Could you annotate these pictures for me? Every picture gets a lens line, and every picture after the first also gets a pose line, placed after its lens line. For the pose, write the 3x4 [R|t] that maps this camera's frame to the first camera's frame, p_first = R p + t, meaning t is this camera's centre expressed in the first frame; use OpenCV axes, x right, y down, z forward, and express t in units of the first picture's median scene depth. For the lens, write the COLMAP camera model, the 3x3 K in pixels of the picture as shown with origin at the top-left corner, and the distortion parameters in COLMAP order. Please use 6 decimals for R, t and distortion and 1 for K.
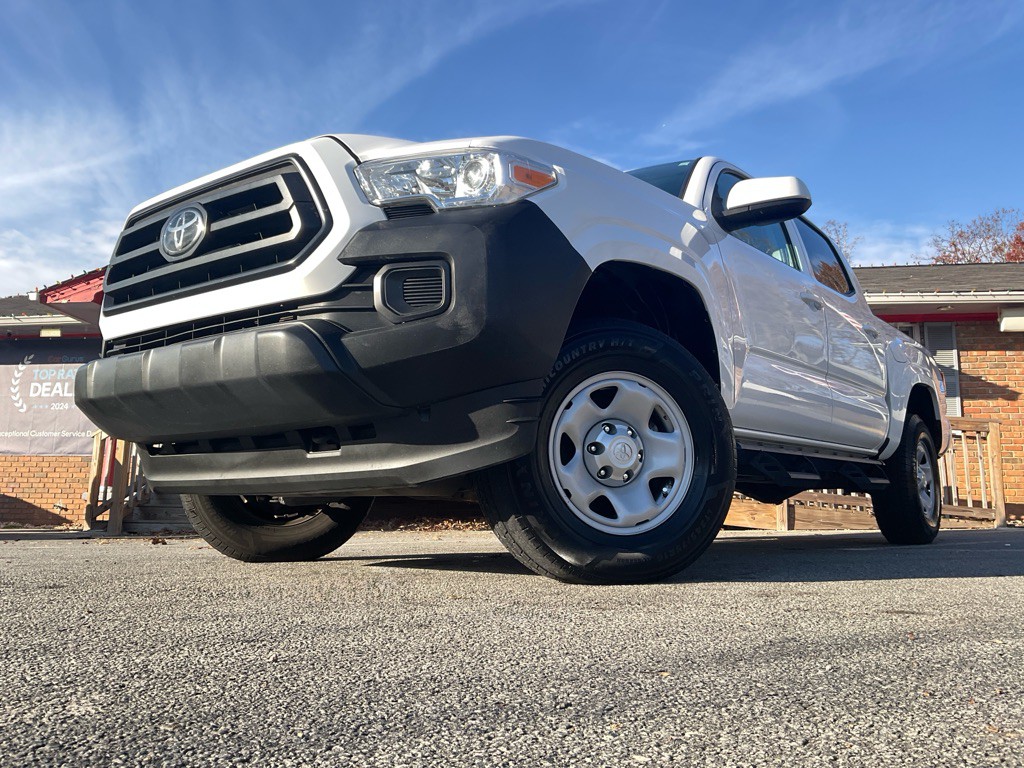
lens RADIAL K [[839.9, 0, 512.0], [0, 839.9, 384.0], [0, 0, 1]] dist [0.113031, -0.217975]
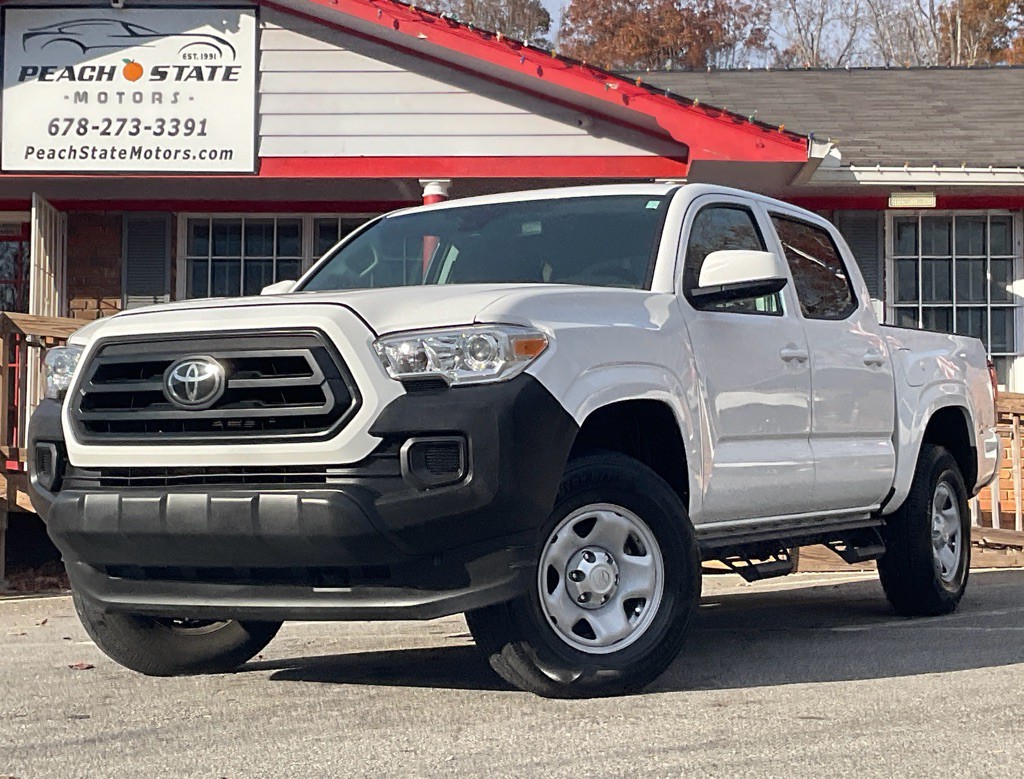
lens RADIAL K [[1898.1, 0, 512.0], [0, 1898.1, 389.5], [0, 0, 1]] dist [0.150457, 0.022716]
pose [[0.989000, -0.006150, 0.147791, -0.347252], [-0.009033, 0.994760, 0.101842, -0.414583], [-0.147642, -0.102057, 0.983761, -1.388905]]
